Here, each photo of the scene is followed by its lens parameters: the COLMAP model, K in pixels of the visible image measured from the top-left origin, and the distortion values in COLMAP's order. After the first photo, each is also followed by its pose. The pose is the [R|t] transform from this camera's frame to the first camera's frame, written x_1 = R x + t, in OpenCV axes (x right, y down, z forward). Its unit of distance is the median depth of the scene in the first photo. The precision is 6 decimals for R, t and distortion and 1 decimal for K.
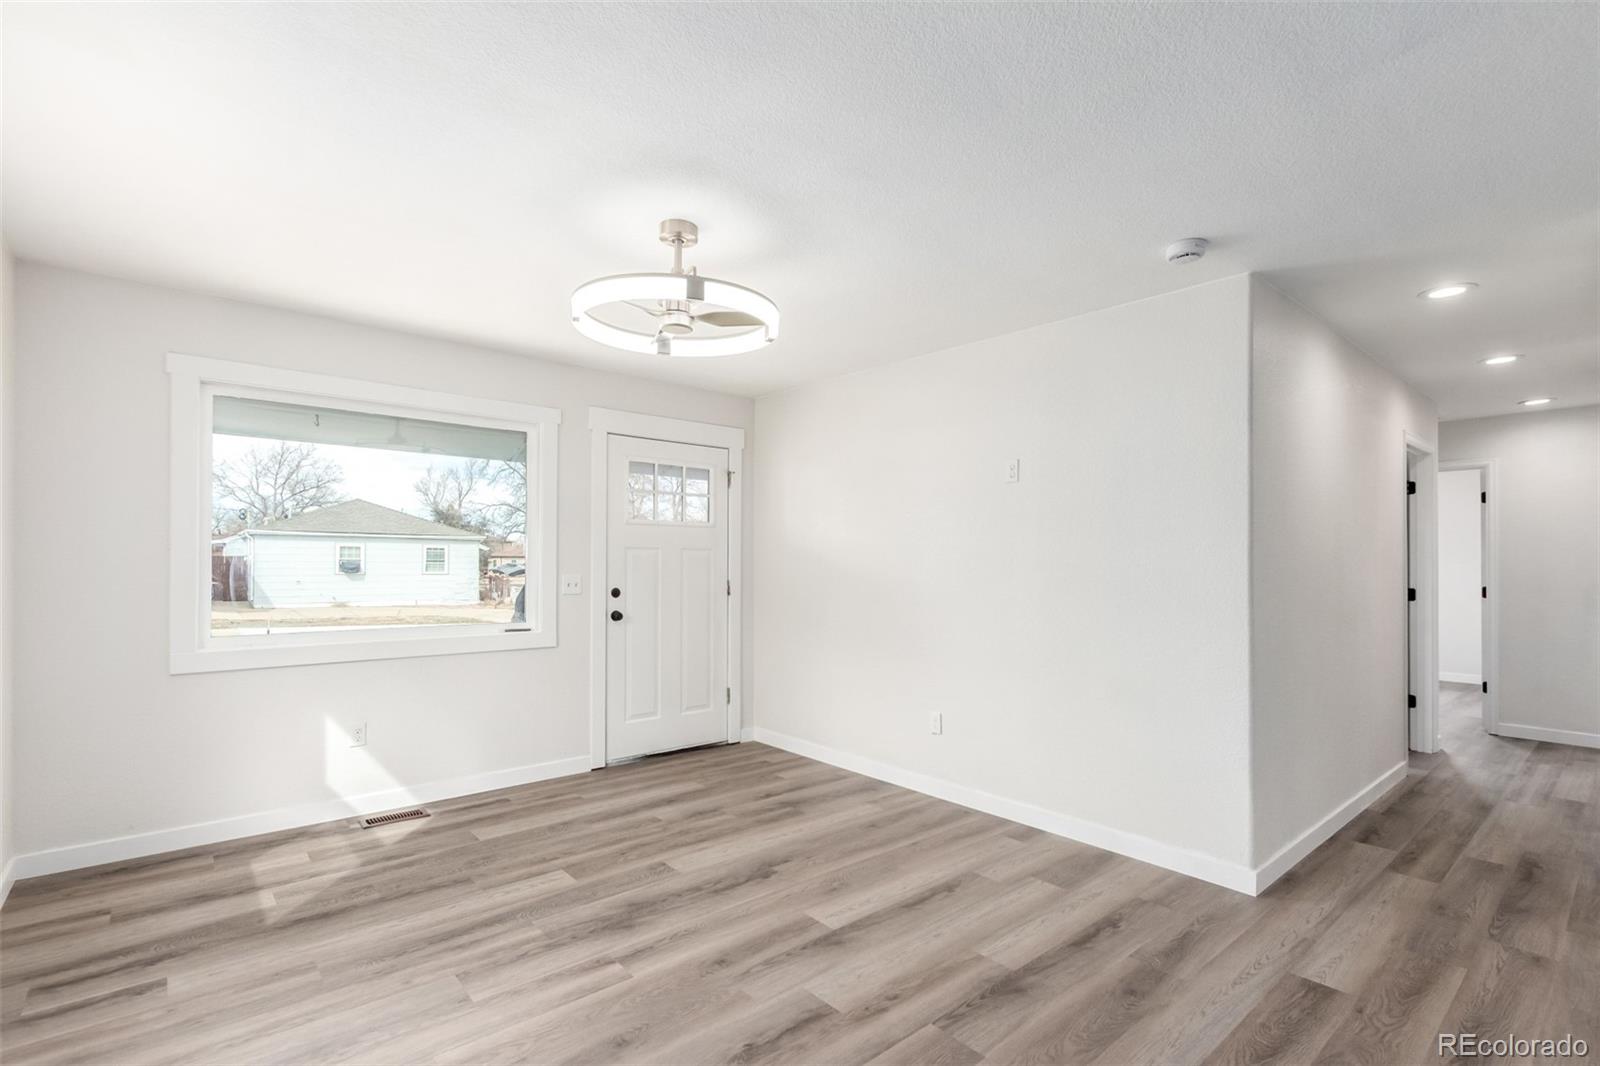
lens RADIAL K [[739.9, 0, 800.9], [0, 739.9, 564.5], [0, 0, 1]] dist [0.002820, -0.001488]
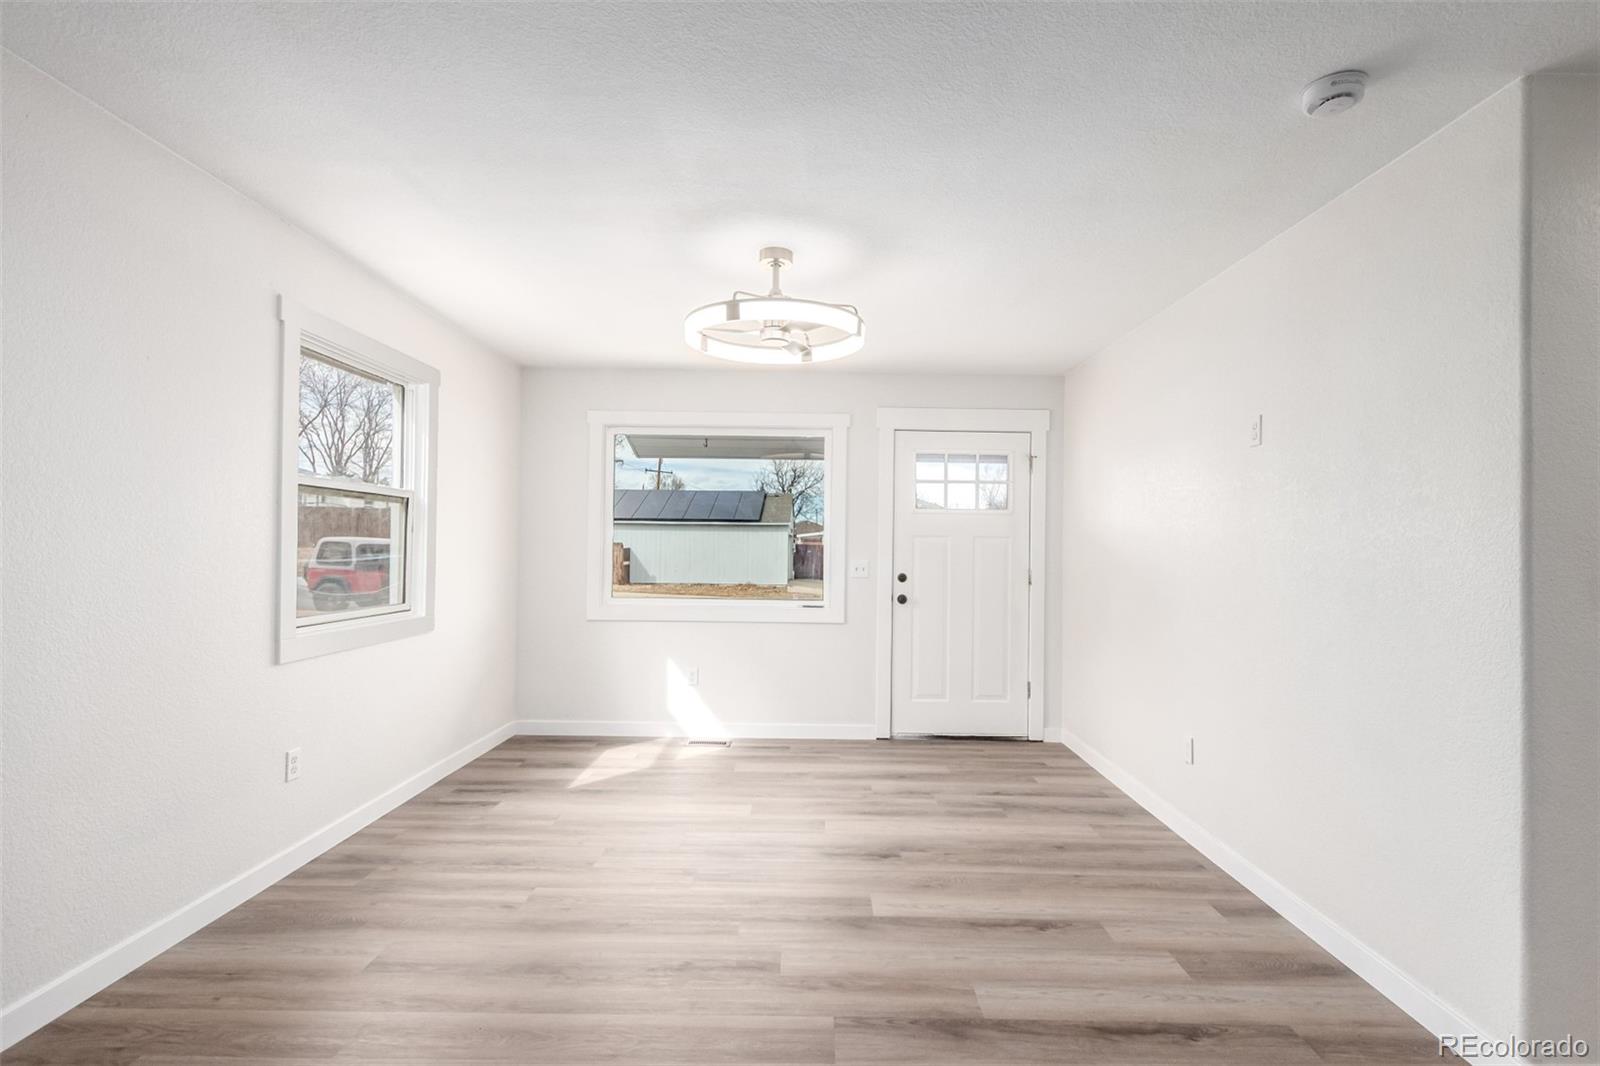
lens RADIAL K [[736.6, 0, 808.5], [0, 736.6, 548.0], [0, 0, 1]] dist [0.001783, -0.001804]
pose [[0.758216, 0.004186, -0.651990, 0.429574], [-0.009972, 0.999937, -0.005177, 0.002320], [0.651927, 0.010427, 0.758210, 0.127301]]
